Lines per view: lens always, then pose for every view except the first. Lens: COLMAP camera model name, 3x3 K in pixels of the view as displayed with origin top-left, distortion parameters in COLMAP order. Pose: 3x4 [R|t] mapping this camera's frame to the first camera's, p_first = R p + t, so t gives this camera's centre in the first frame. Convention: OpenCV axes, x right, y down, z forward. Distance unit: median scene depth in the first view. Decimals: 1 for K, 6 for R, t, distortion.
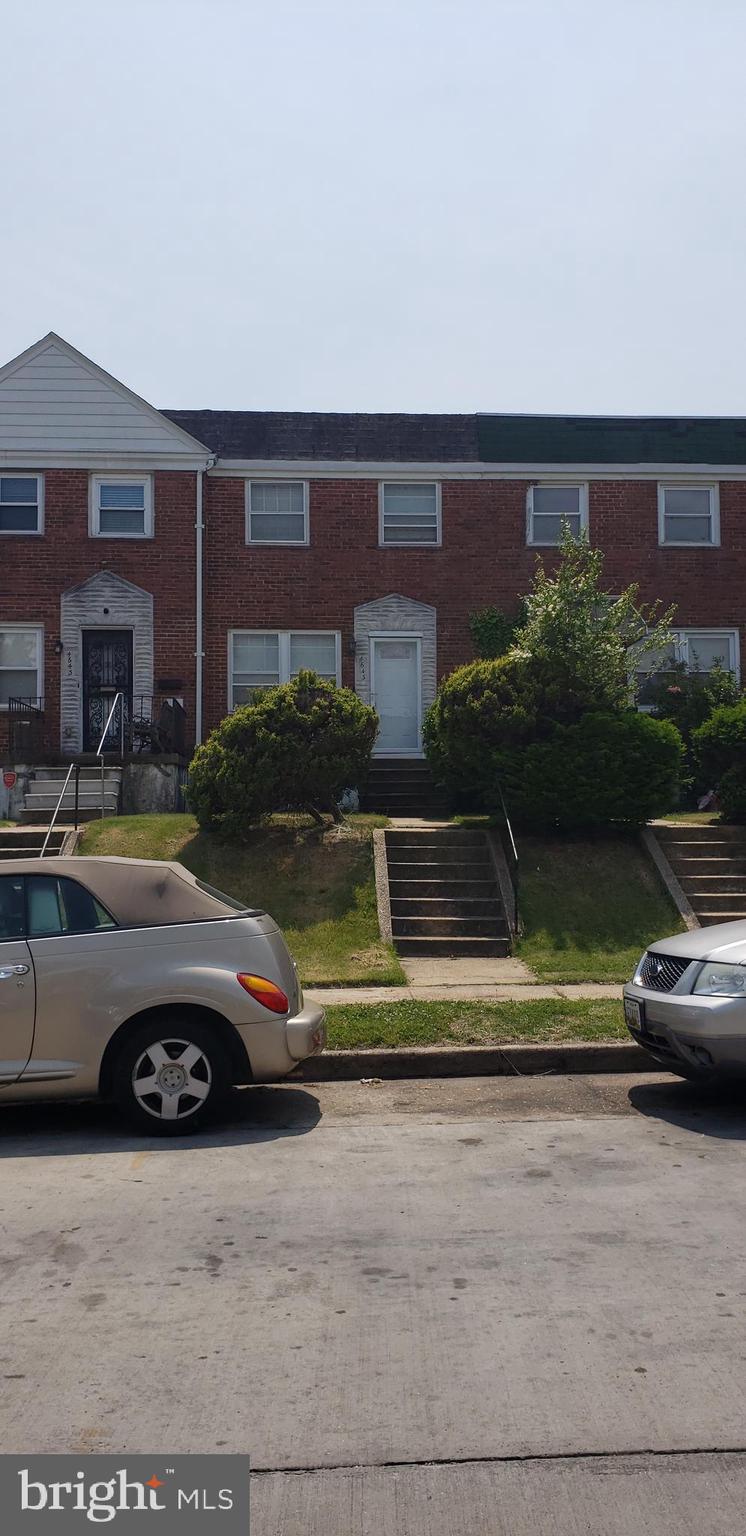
lens RADIAL K [[1208.2, 0, 392.1], [0, 1208.2, 763.0], [0, 0, 1]] dist [0.009857, -0.087278]
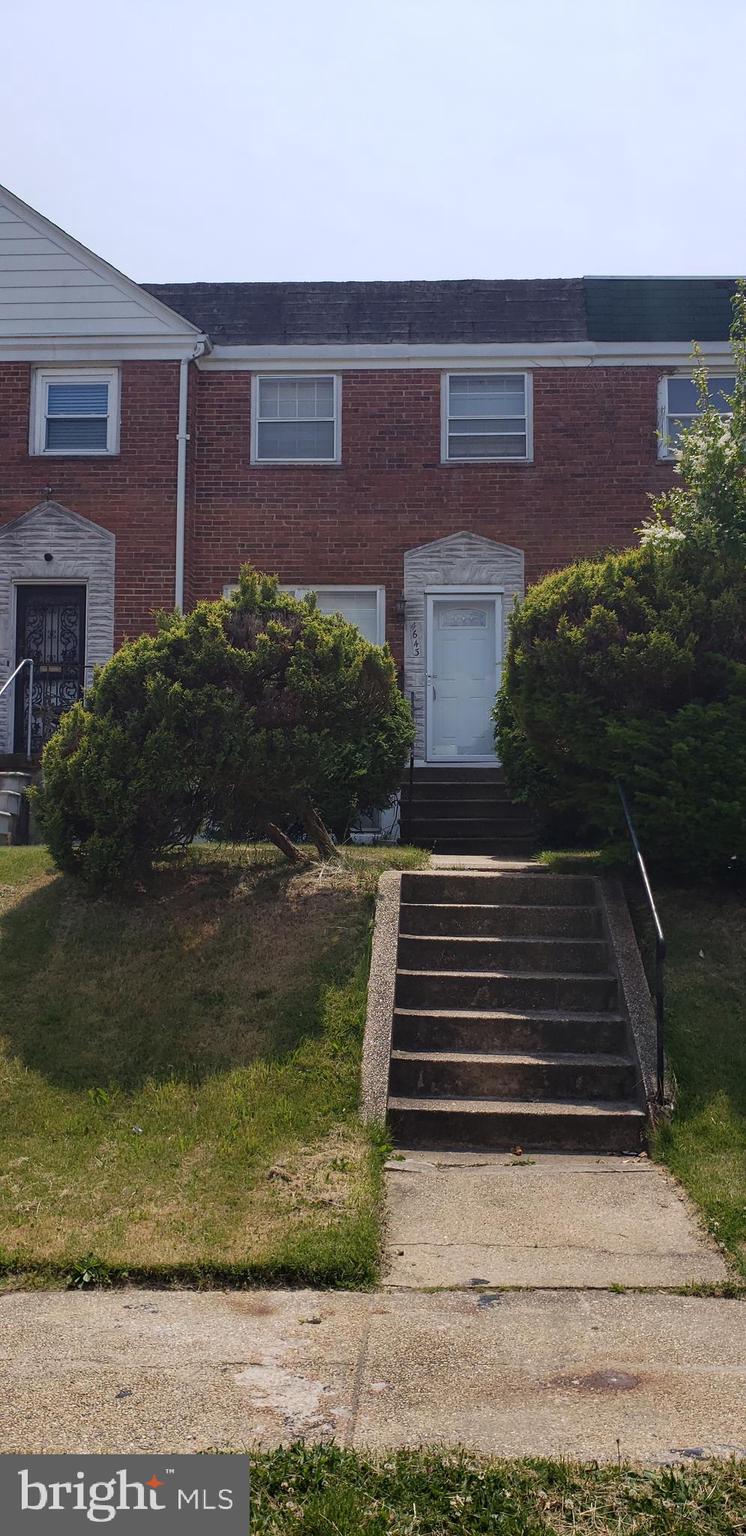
lens RADIAL K [[1204.6, 0, 373.0], [0, 1204.6, 768.0], [0, 0, 1]] dist [0.103541, -0.504713]
pose [[0.994034, 0.001862, -0.109052, 0.027305], [-0.005554, 0.999421, -0.033556, 0.018948], [0.108926, 0.033962, 0.993469, 0.326573]]
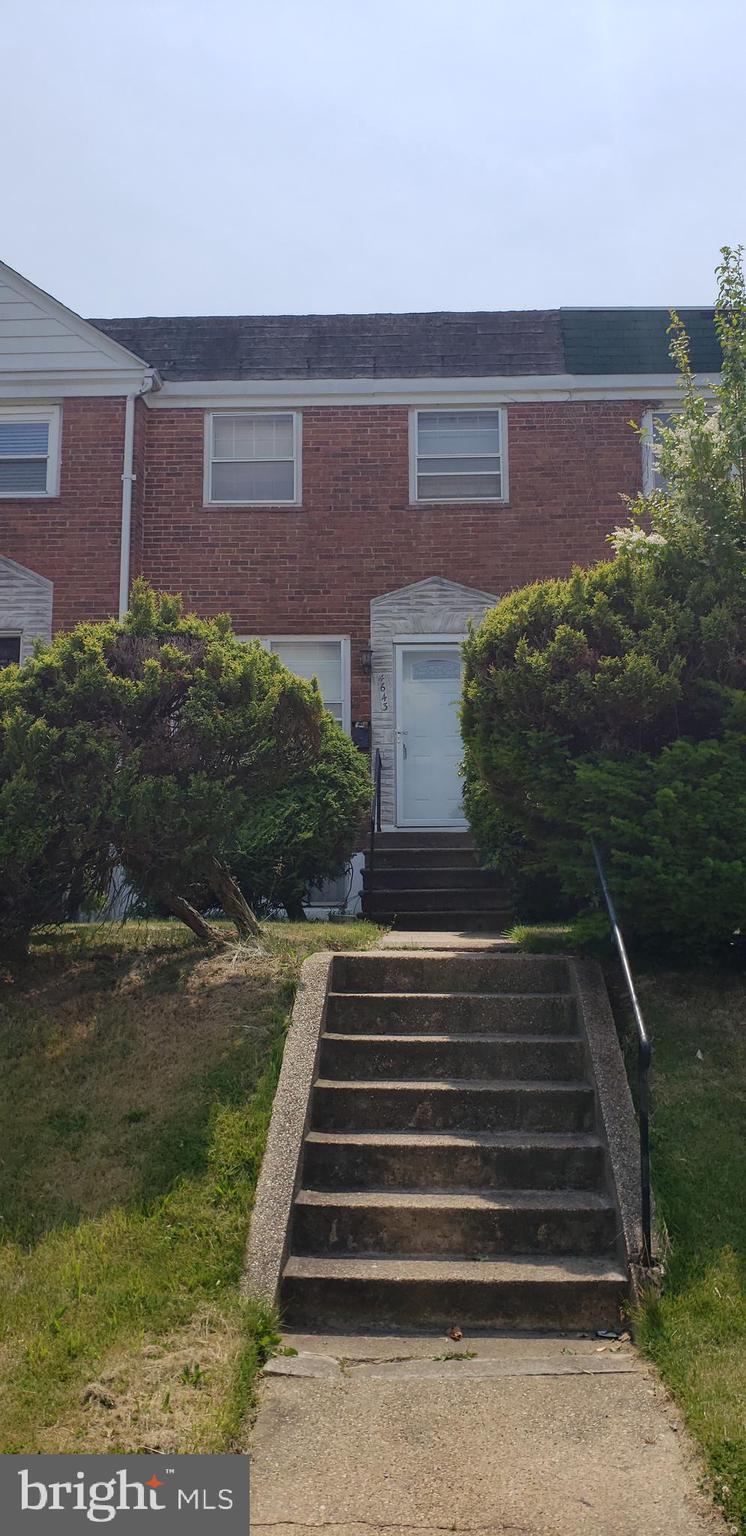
lens RADIAL K [[1208.2, 0, 392.1], [0, 1208.2, 763.0], [0, 0, 1]] dist [0.009857, -0.087278]
pose [[0.995372, -0.014722, -0.094958, 0.040245], [0.005216, 0.995015, -0.099593, 0.020983], [0.095951, 0.098637, 0.990487, 0.395643]]
